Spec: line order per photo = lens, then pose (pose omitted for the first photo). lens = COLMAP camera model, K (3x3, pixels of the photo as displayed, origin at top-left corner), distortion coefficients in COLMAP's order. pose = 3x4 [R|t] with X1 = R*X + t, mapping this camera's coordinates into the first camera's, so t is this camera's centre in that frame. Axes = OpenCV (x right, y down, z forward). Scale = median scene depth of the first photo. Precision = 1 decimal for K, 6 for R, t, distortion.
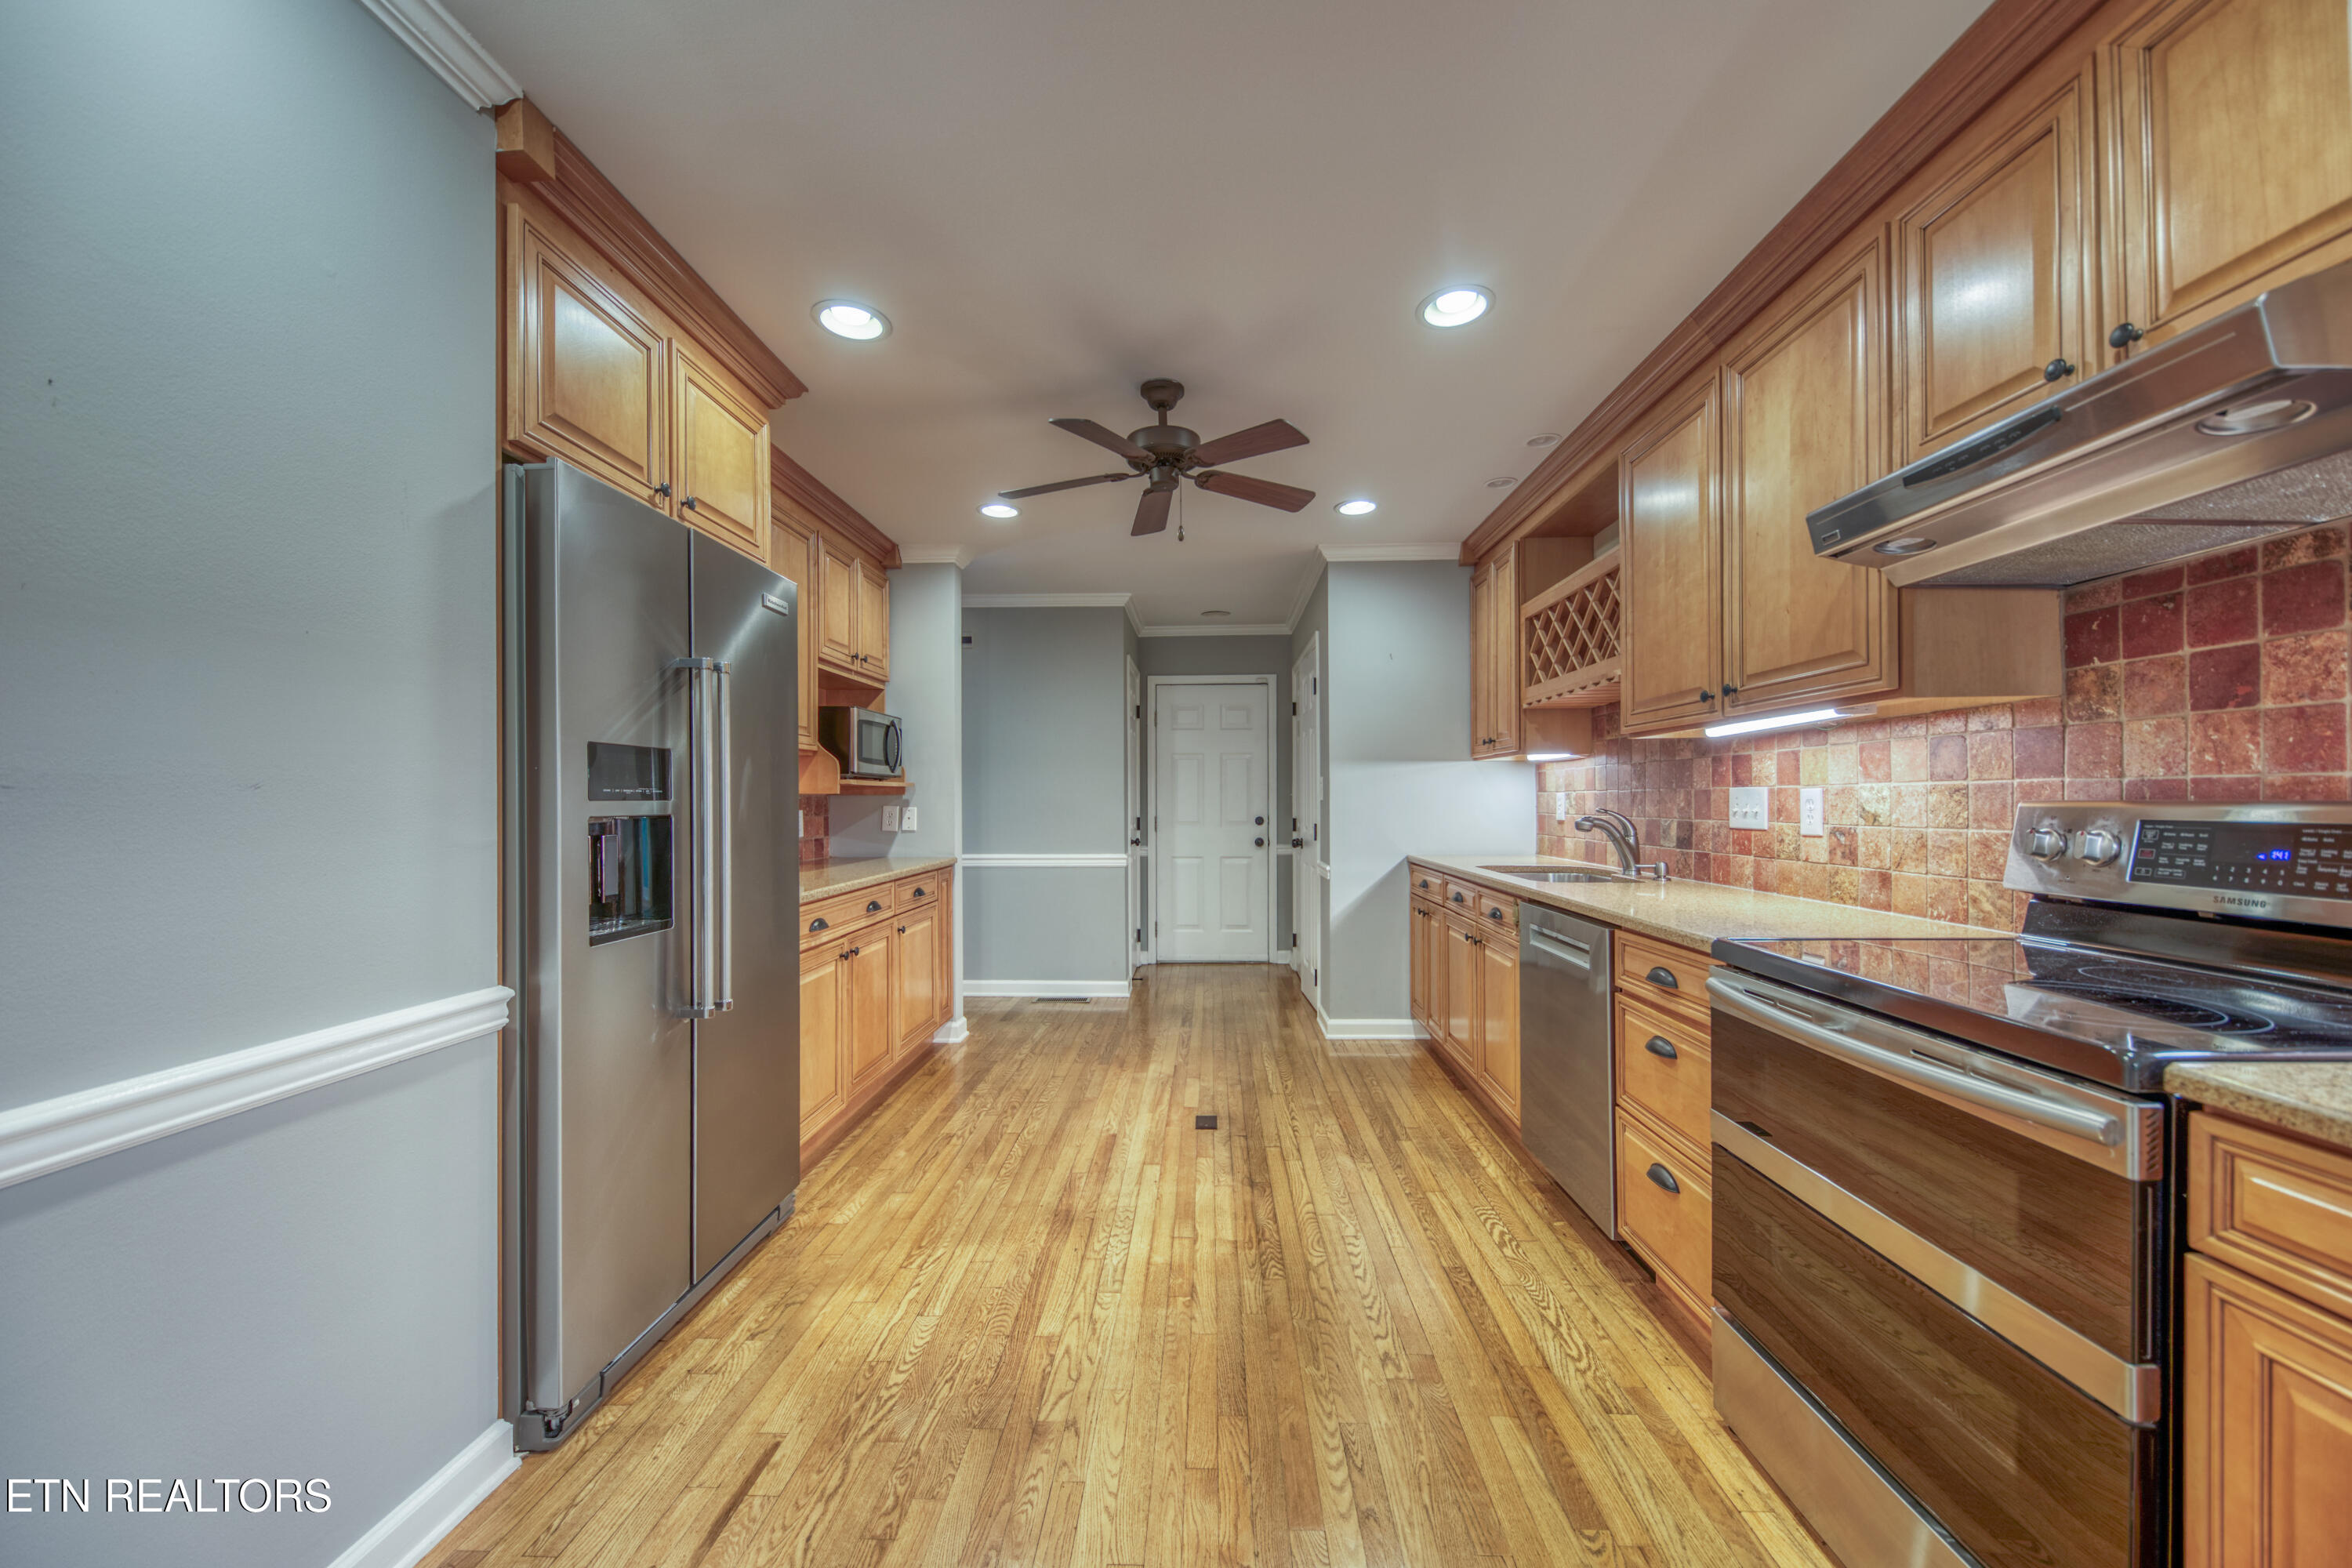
lens RADIAL K [[830.5, 0, 1182.6], [0, 830.5, 798.8], [0, 0, 1]] dist [-0.000002, -0.000054]
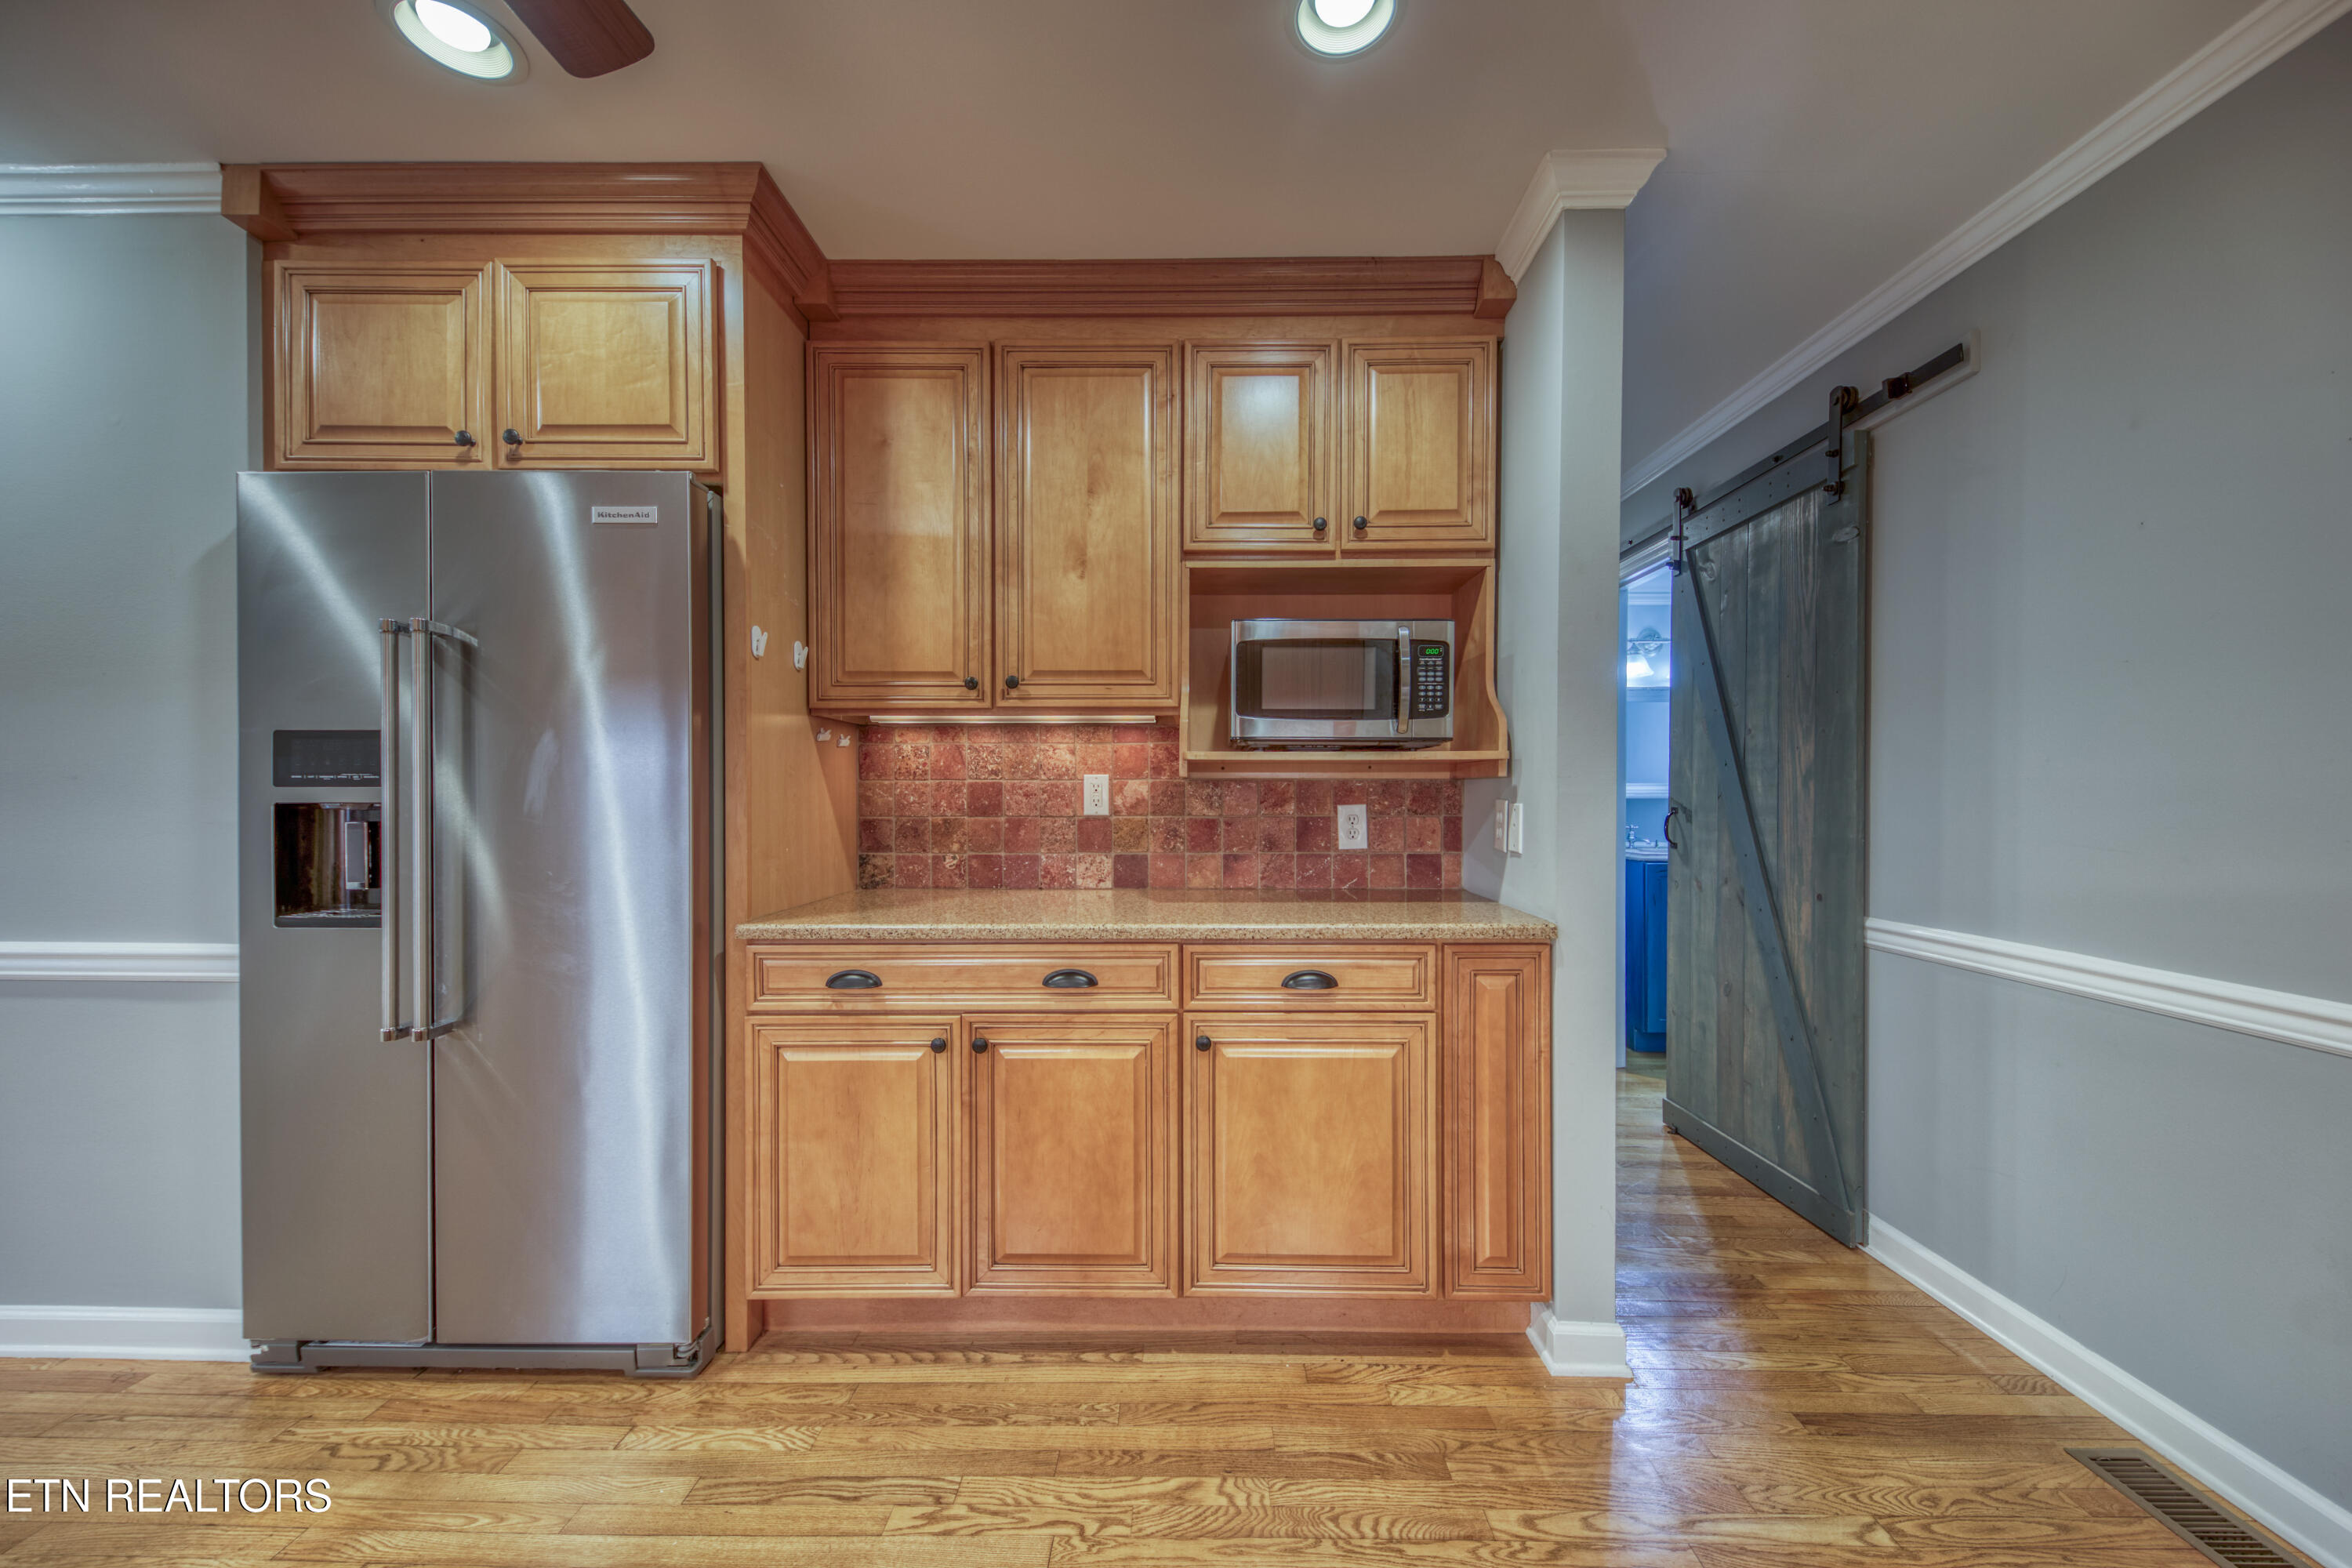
lens RADIAL K [[830.5, 0, 1182.6], [0, 830.5, 798.8], [0, 0, 1]] dist [-0.000002, -0.000054]
pose [[0.029141, 0.013101, -0.999489, 0.321686], [-0.000250, 0.999914, 0.013099, 0.003599], [0.999575, -0.000132, 0.029142, 1.888787]]
